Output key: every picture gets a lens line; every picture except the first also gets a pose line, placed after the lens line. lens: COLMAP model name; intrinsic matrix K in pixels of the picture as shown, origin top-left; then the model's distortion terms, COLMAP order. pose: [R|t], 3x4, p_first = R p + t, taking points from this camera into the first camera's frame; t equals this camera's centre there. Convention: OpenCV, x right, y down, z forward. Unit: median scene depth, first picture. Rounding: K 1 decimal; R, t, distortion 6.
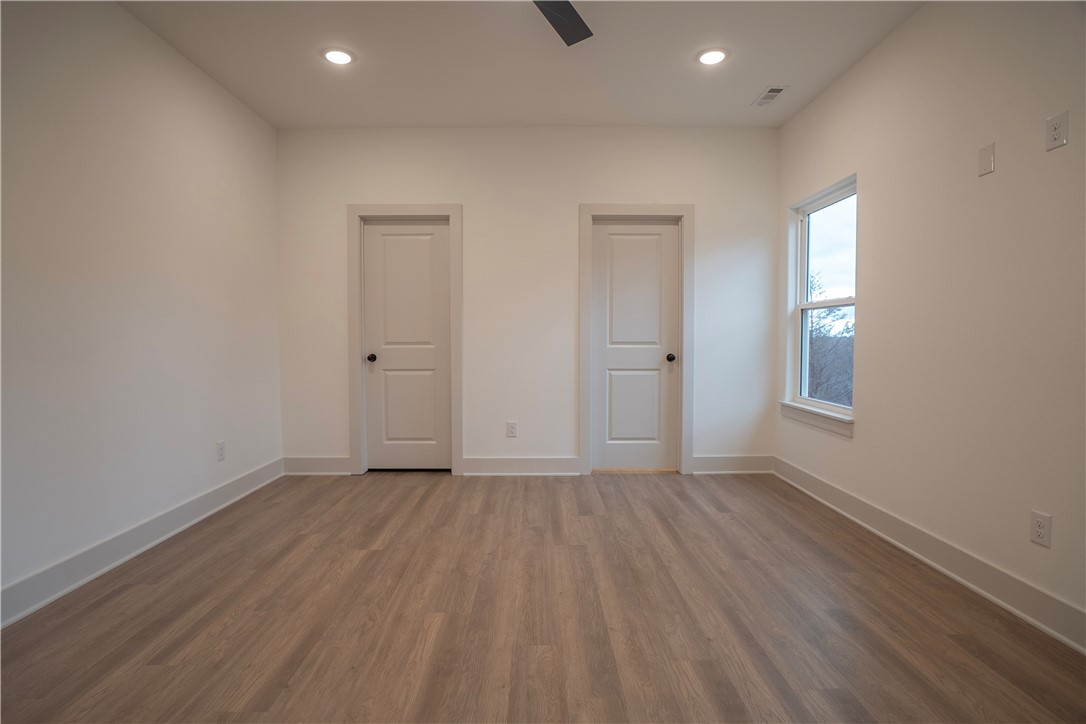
lens RADIAL K [[526.2, 0, 541.4], [0, 526.2, 360.2], [0, 0, 1]] dist [-0.038403, 0.006814]
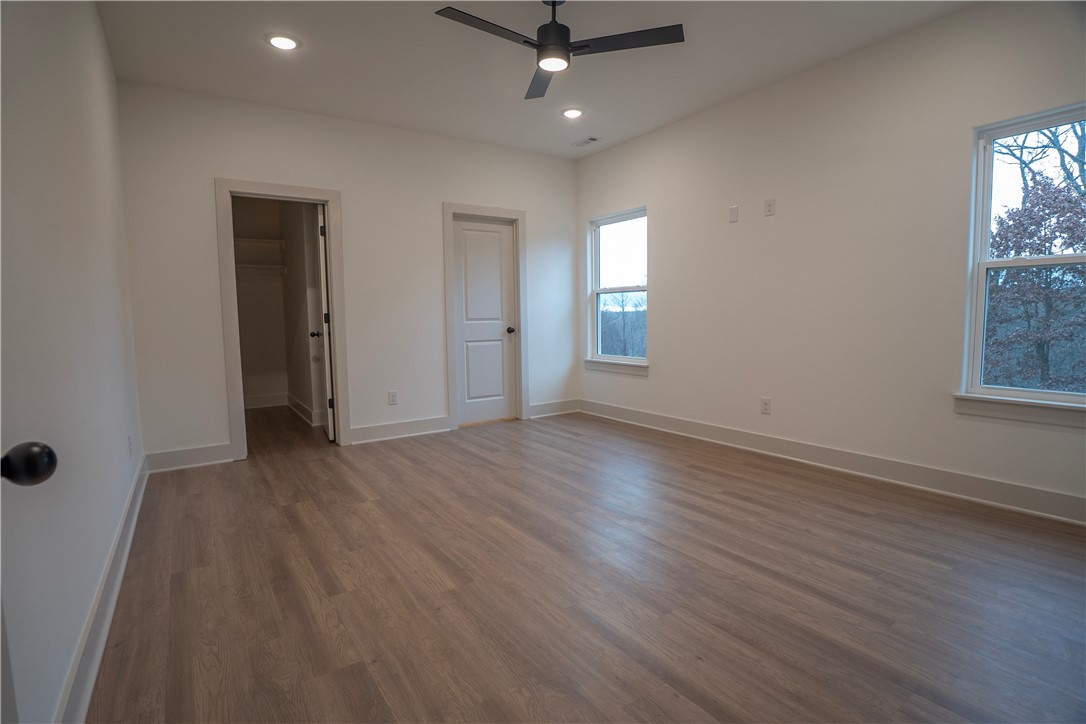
lens RADIAL K [[526.2, 0, 522.8], [0, 526.2, 360.2], [0, 0, 1]] dist [-0.038403, 0.006814]
pose [[0.839350, -0.058203, 0.540466, -0.492506], [0.039261, 0.998146, 0.046517, 0.010968], [-0.542171, -0.017825, 0.840079, -0.106974]]
